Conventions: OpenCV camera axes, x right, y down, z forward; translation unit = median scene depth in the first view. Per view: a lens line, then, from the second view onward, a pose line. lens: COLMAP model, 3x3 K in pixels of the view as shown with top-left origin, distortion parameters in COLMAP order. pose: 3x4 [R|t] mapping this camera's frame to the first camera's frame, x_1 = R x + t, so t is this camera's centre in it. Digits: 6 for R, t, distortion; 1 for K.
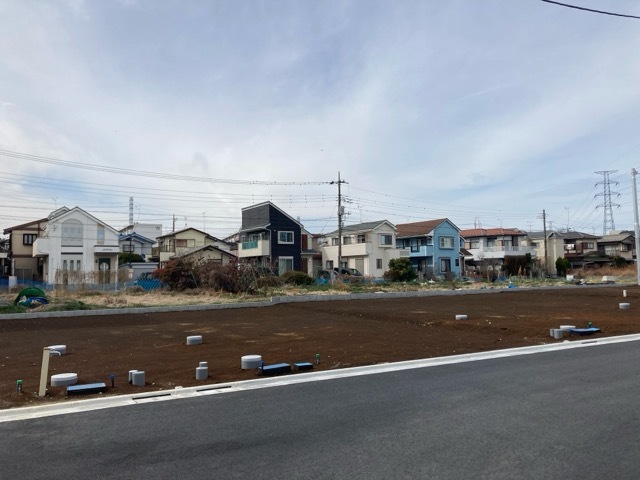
lens RADIAL K [[522.5, 0, 318.8], [0, 522.5, 237.7], [0, 0, 1]] dist [0.067699, -0.111865]
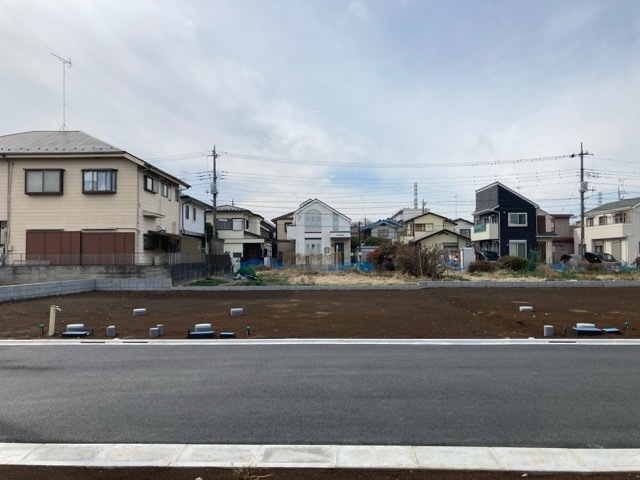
lens RADIAL K [[525.5, 0, 317.6], [0, 525.5, 239.3], [0, 0, 1]] dist [0.011238, 0.004260]
pose [[0.855794, -0.007984, -0.517254, 0.112236], [0.026489, 0.999246, 0.028403, -0.001443], [0.516637, -0.038008, 0.855360, 0.008059]]
